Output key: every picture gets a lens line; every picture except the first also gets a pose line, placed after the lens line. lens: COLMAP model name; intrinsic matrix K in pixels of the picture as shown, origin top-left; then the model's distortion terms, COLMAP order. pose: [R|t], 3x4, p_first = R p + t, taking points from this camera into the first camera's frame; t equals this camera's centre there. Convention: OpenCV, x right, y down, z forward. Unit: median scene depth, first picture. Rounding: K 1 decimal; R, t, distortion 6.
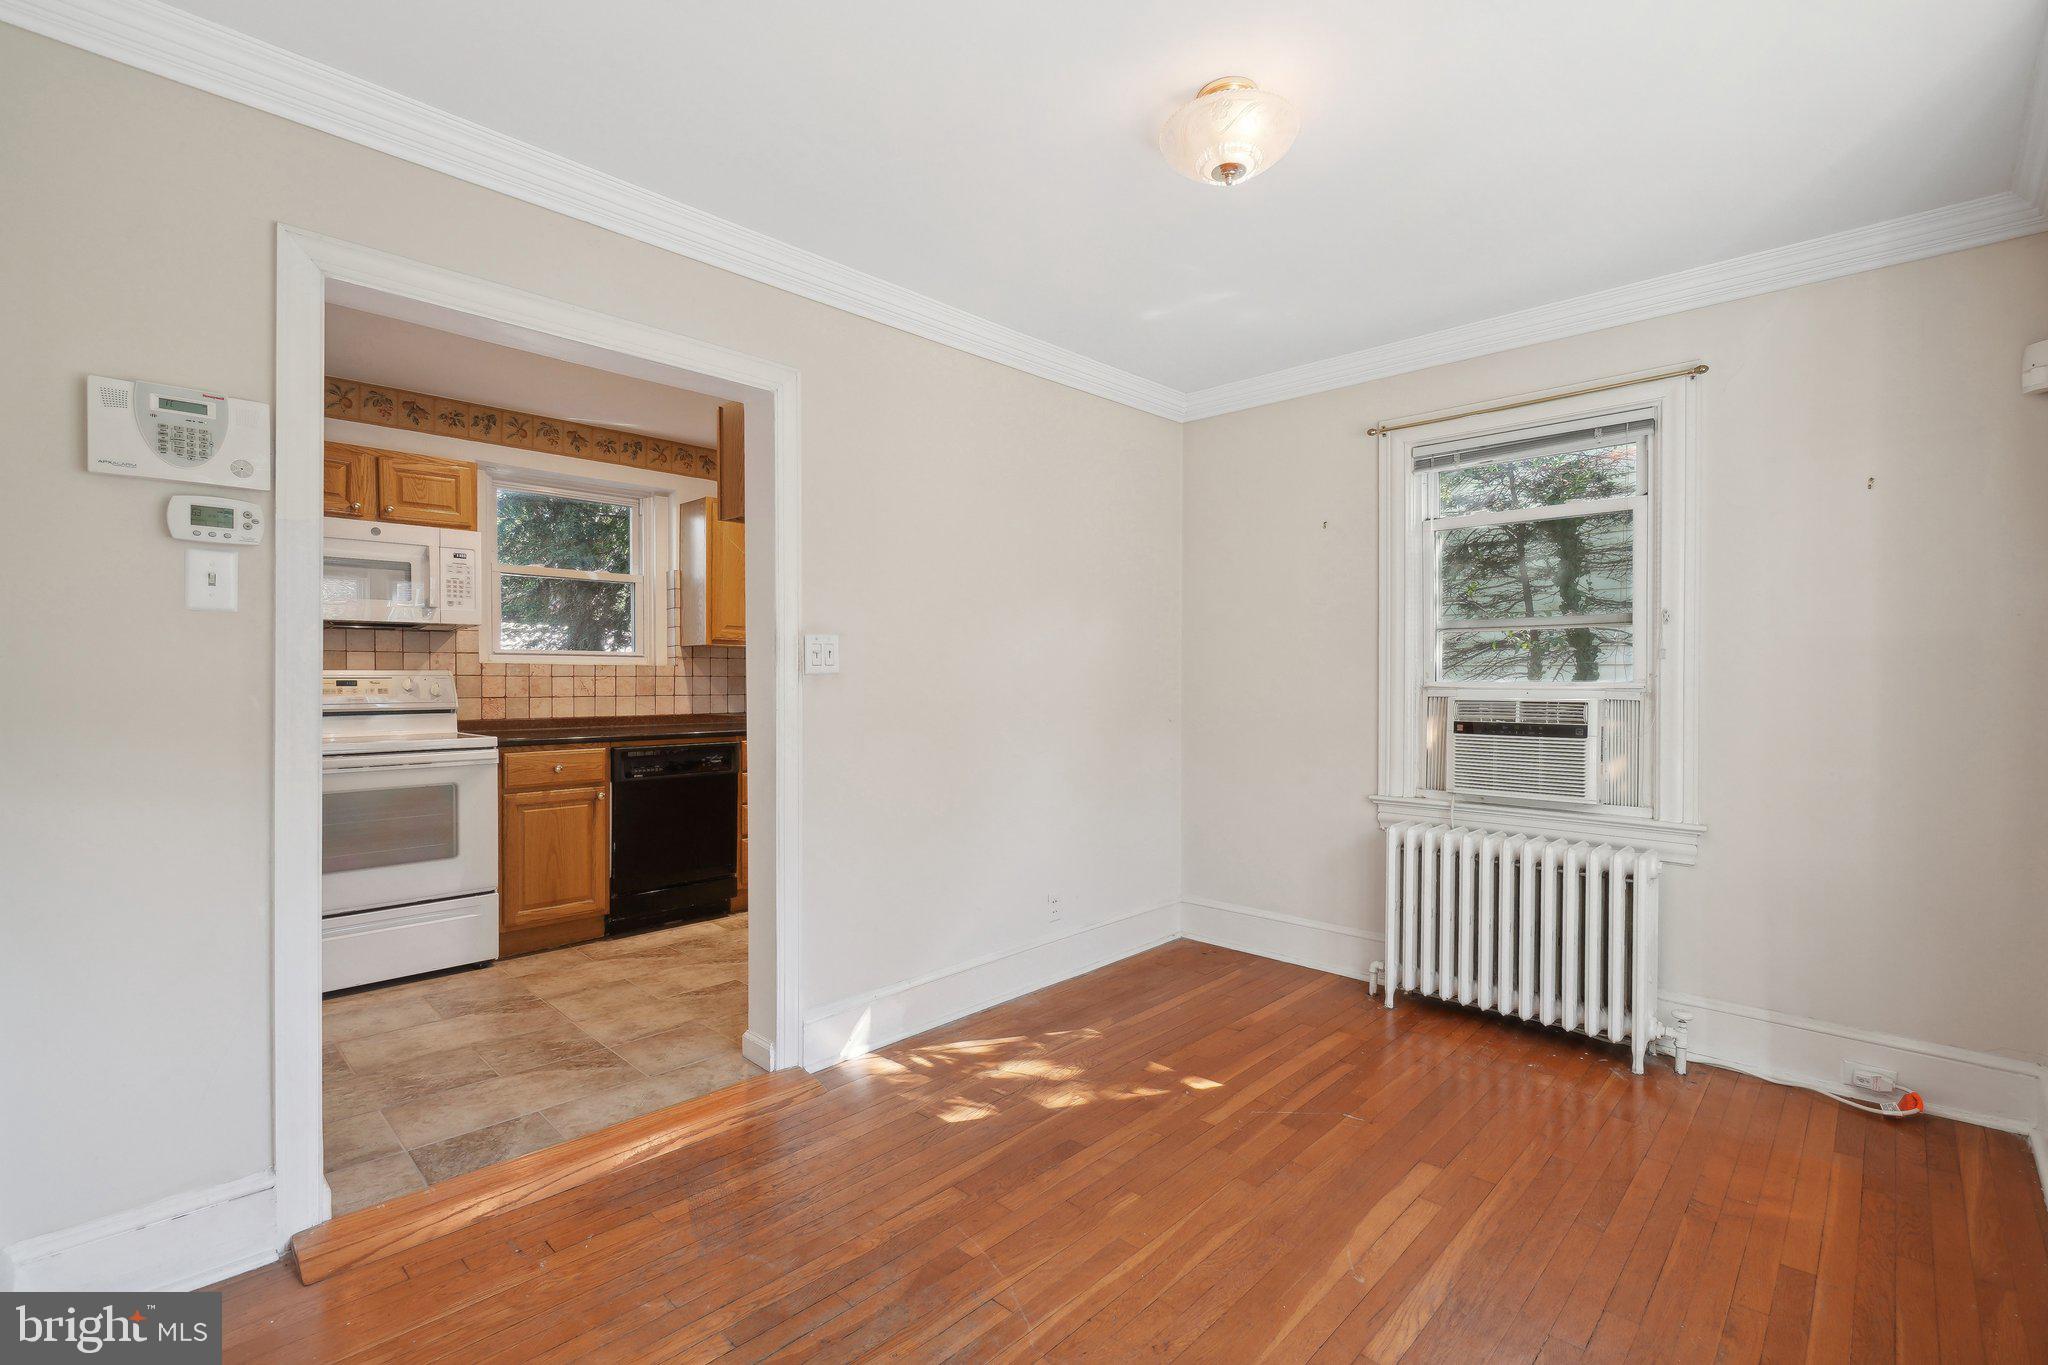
lens RADIAL K [[919.1, 0, 1035.8], [0, 919.1, 682.1], [0, 0, 1]] dist [0.000720, -0.000066]
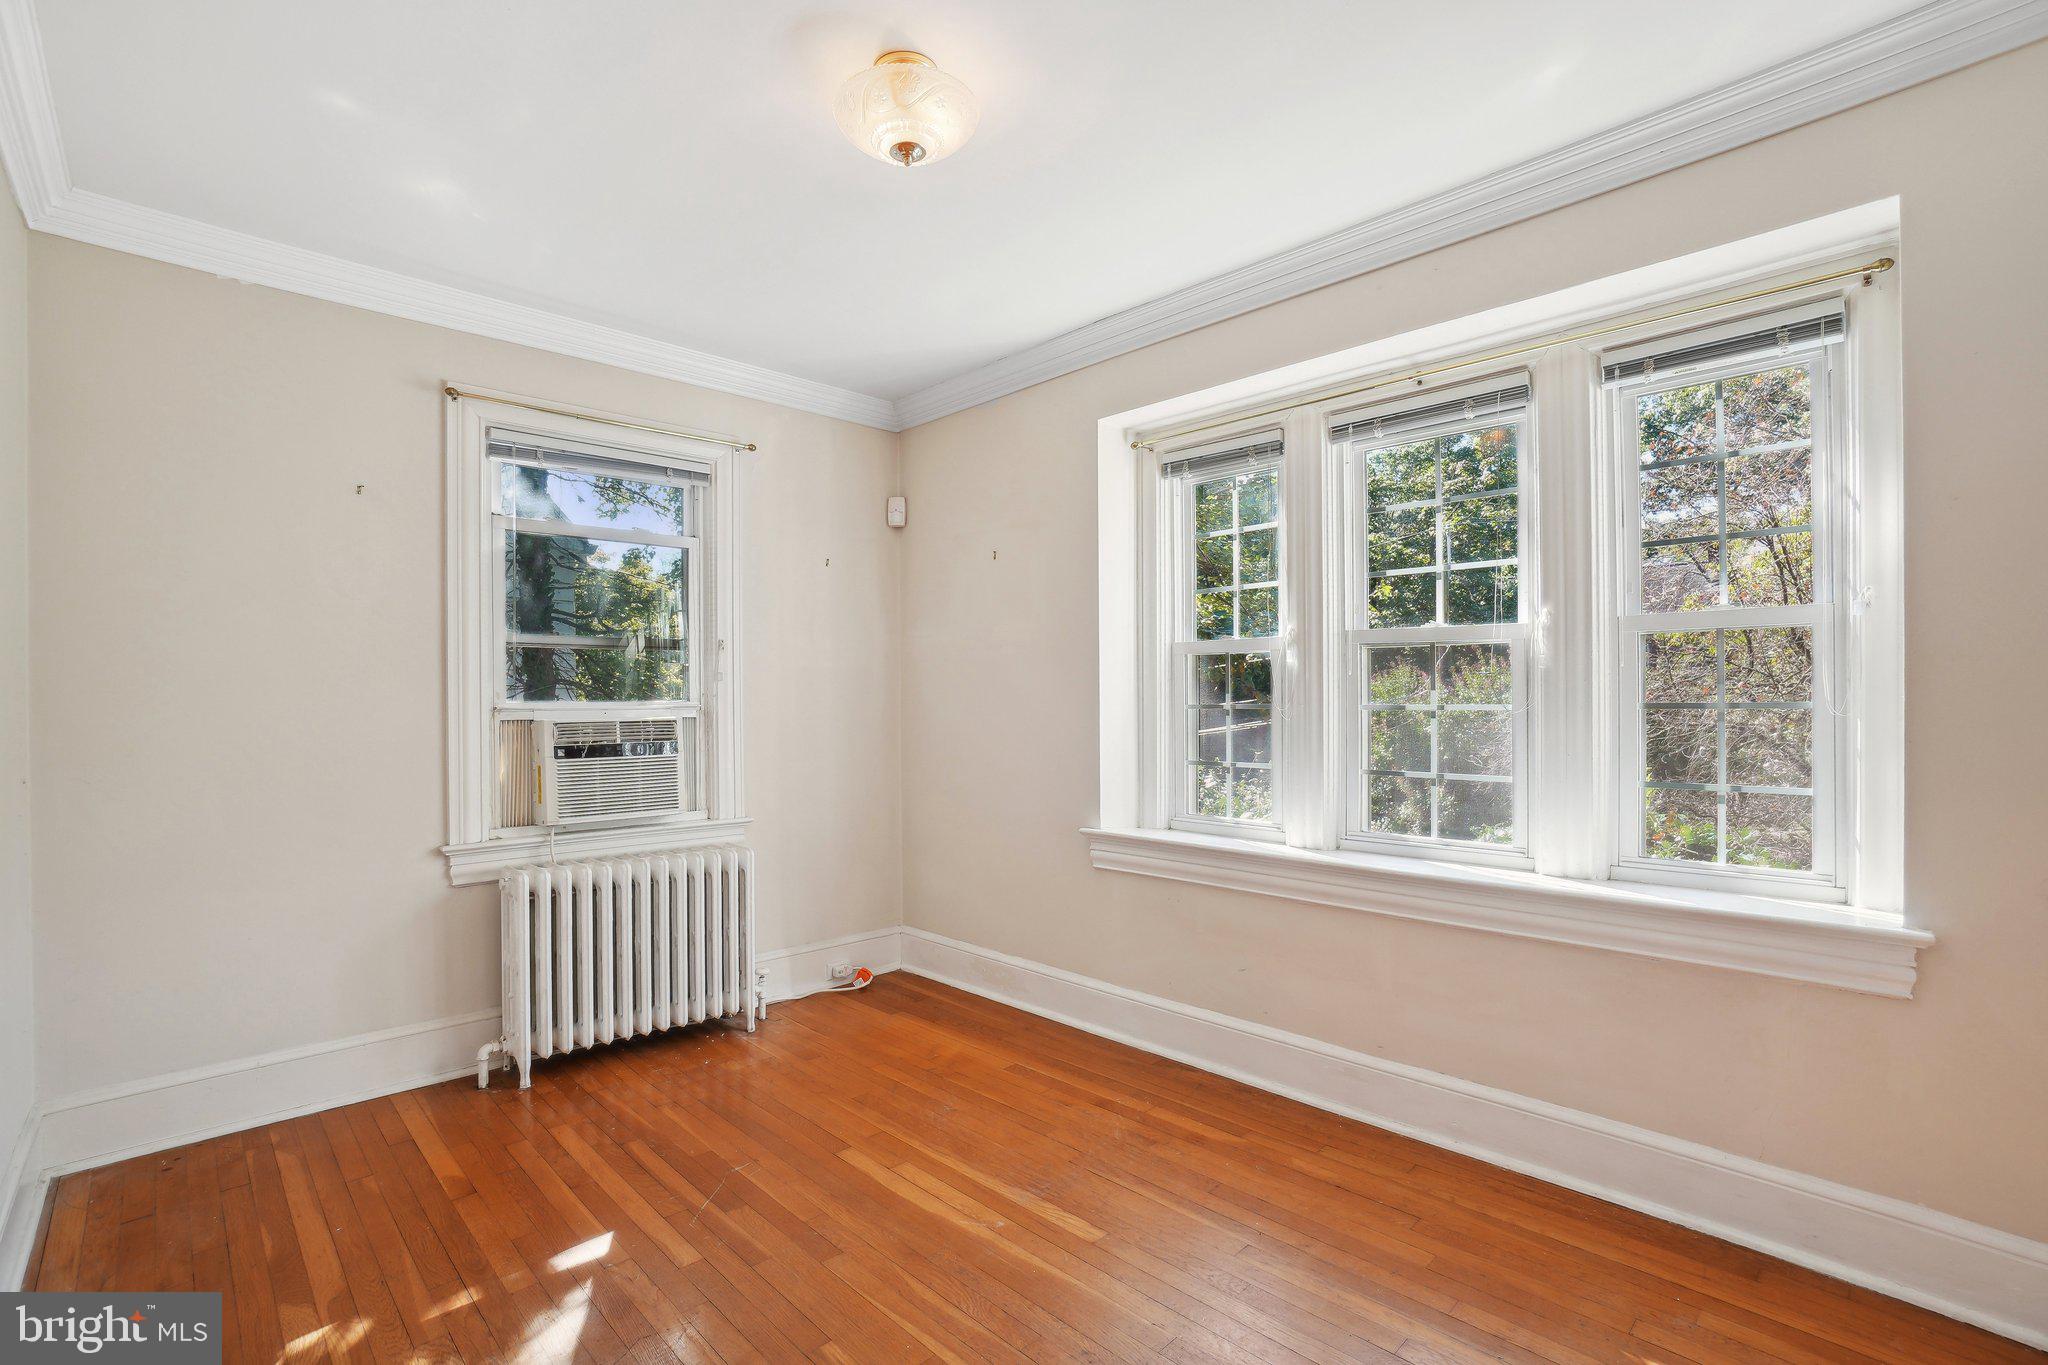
lens RADIAL K [[930.0, 0, 1037.9], [0, 930.0, 684.1], [0, 0, 1]] dist [-0.061796, 0.023326]
pose [[0.027743, 0.008869, 0.999576, -0.380430], [0.003776, 0.999953, -0.008978, -0.007442], [-0.999608, 0.004023, 0.027708, 0.437090]]
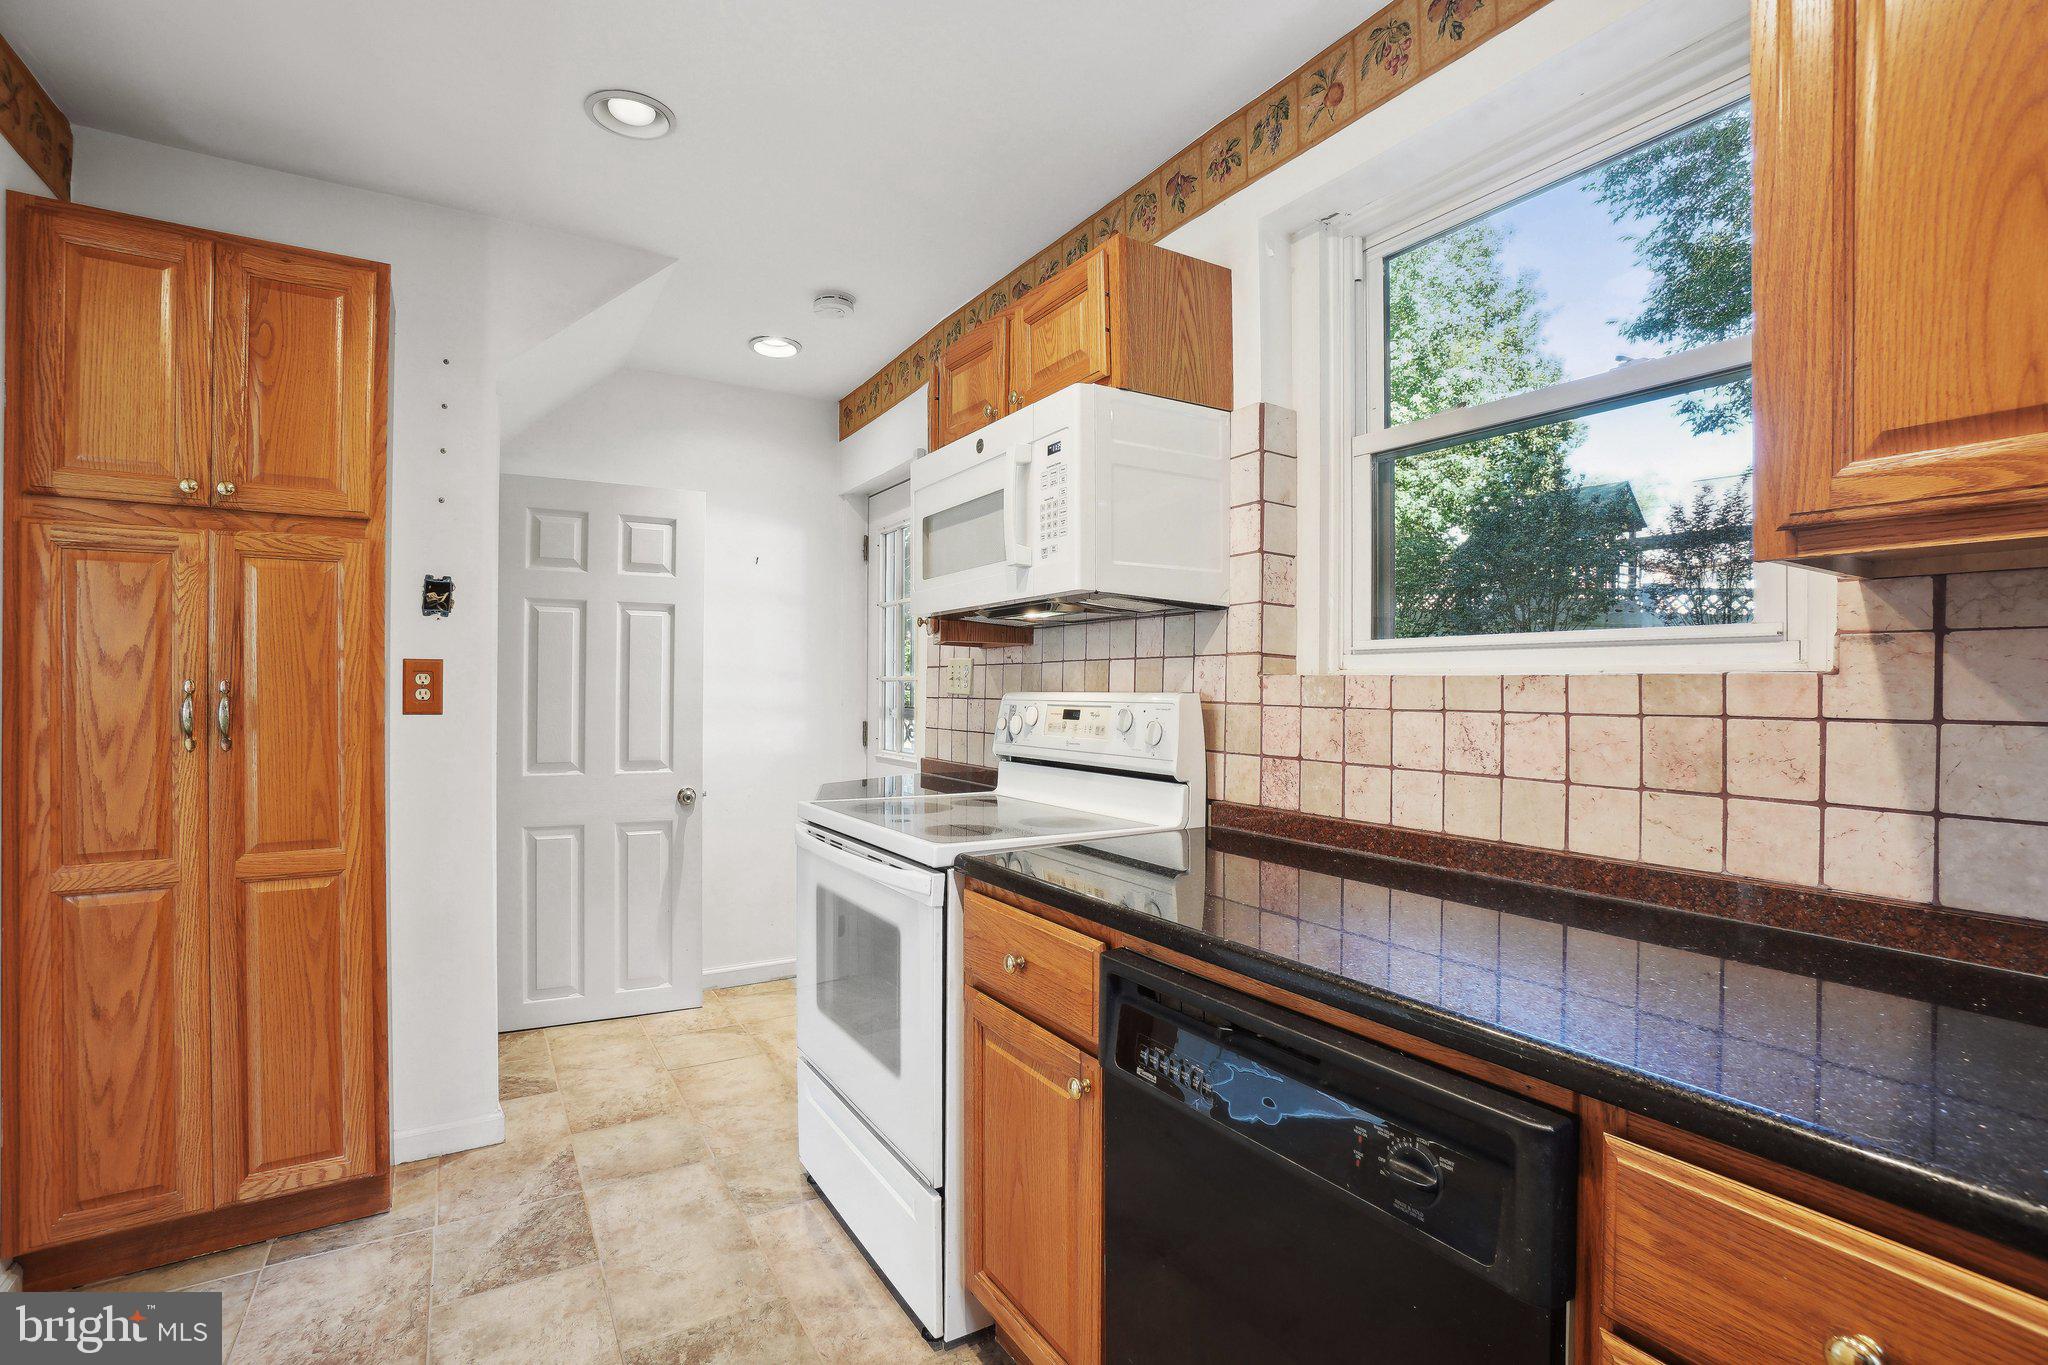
lens RADIAL K [[923.7, 0, 991.2], [0, 923.7, 685.8], [0, 0, 1]] dist [-0.051092, 0.012044]
pose [[-0.250571, -0.005107, -0.968085, -0.170559], [-0.011446, 0.999932, -0.002312, -0.015301], [0.968031, 0.010501, -0.250612, 1.118479]]
